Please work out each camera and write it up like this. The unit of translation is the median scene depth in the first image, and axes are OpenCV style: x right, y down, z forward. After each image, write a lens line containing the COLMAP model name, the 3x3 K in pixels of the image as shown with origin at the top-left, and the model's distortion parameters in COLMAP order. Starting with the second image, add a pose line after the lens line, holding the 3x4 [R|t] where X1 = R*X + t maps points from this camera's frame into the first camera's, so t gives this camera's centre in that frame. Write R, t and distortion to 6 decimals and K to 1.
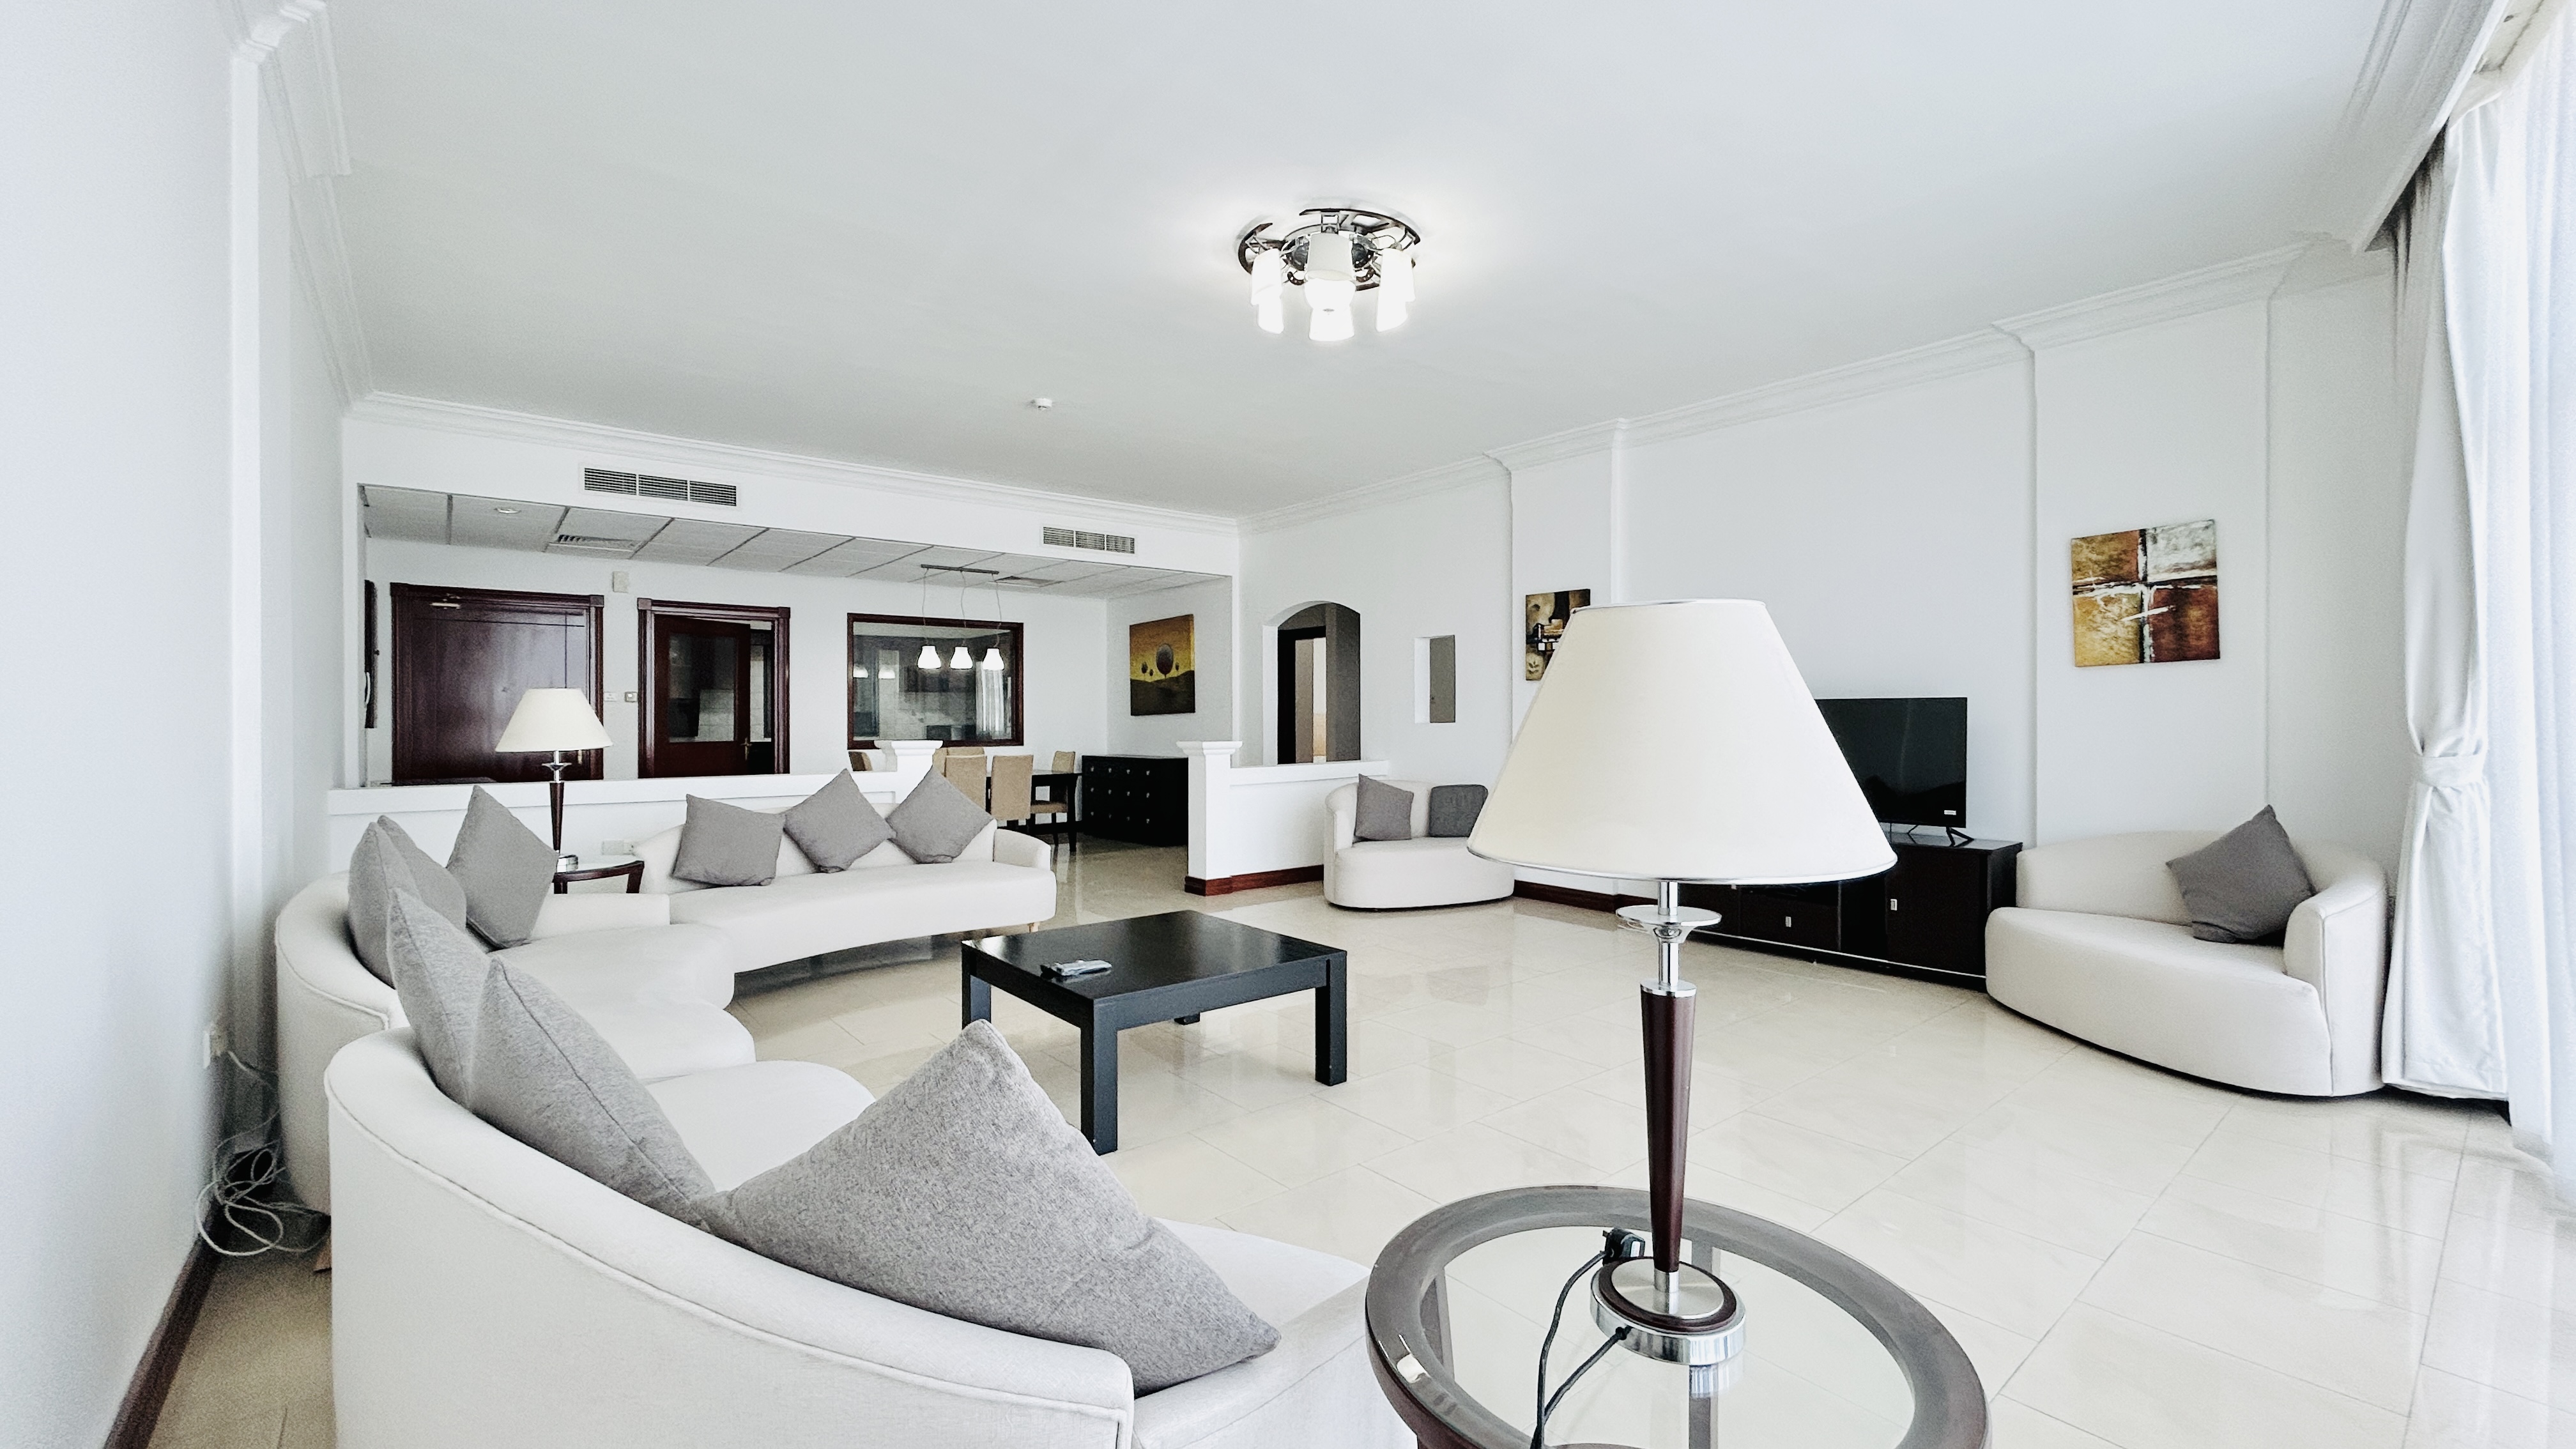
lens RADIAL K [[1036.9, 0, 1288.0], [0, 1036.9, 724.5], [0, 0, 1]] dist [-0.017717, -0.000029]
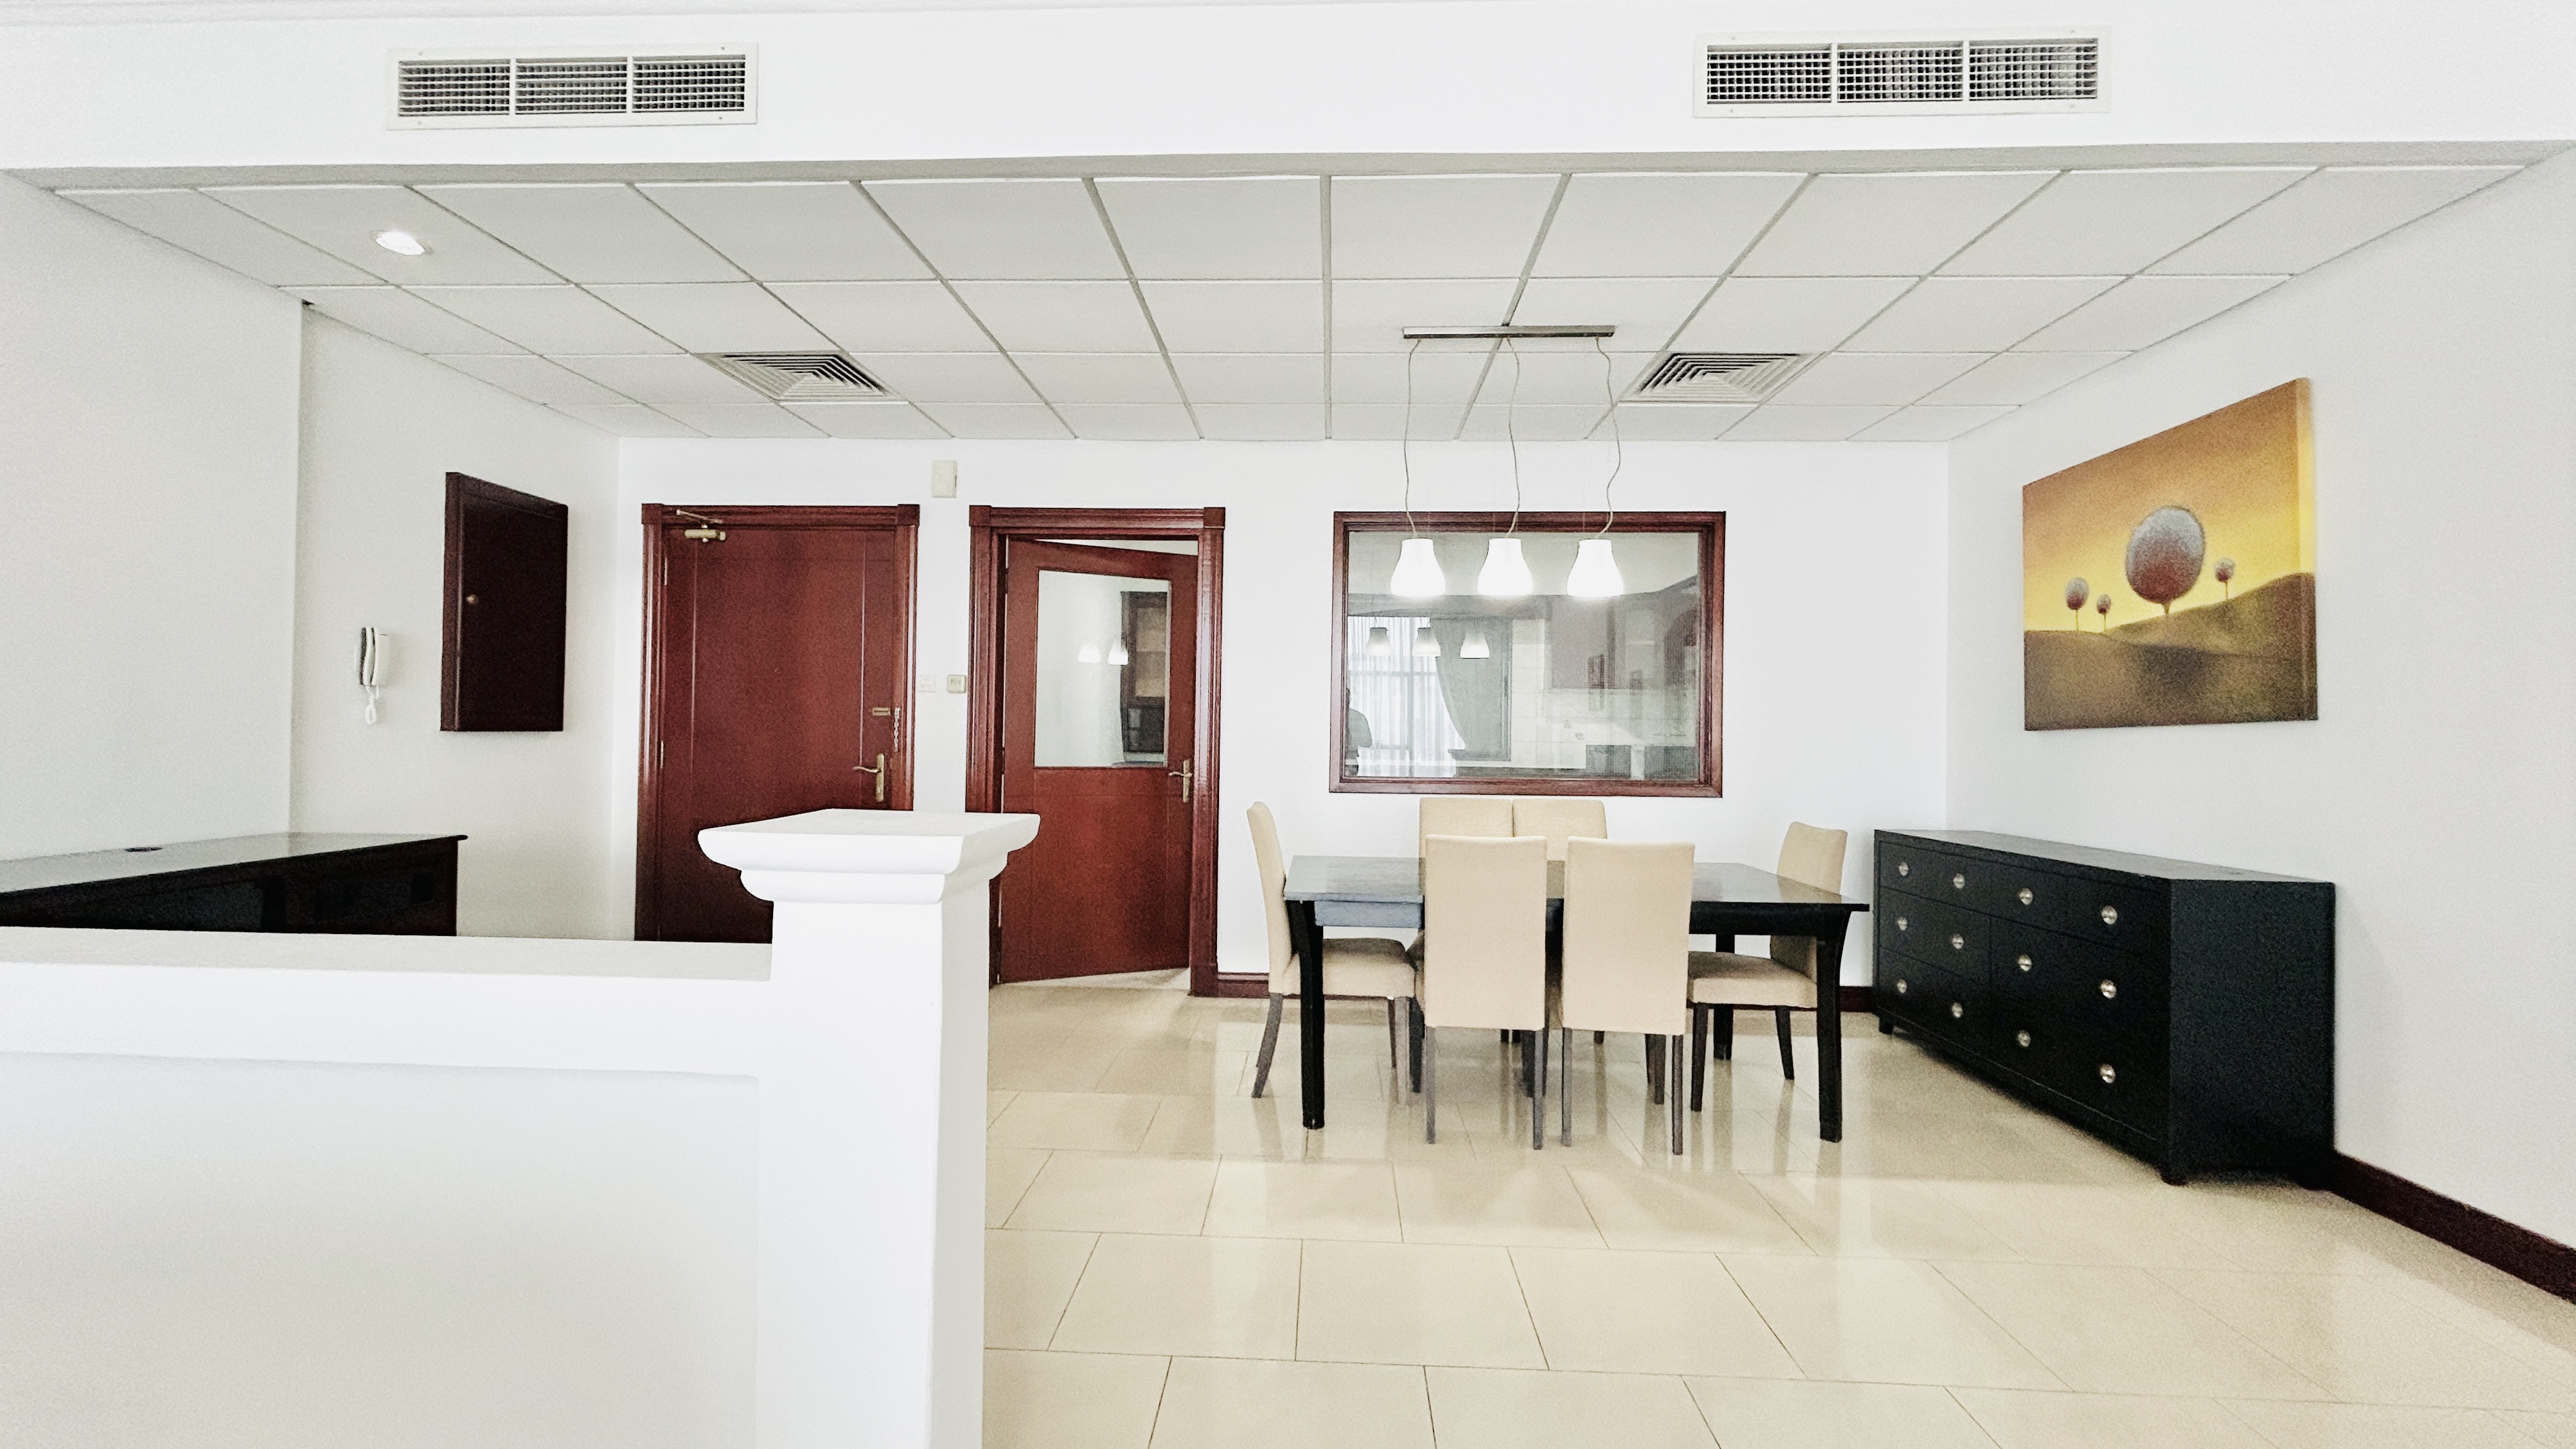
lens RADIAL K [[1036.9, 0, 1288.0], [0, 1036.9, 724.5], [0, 0, 1]] dist [-0.017717, -0.000029]
pose [[0.747503, 0.009372, -0.664192, -0.112913], [-0.019952, 0.999766, -0.008346, -0.003408], [0.663959, 0.019491, 0.747515, 0.597826]]
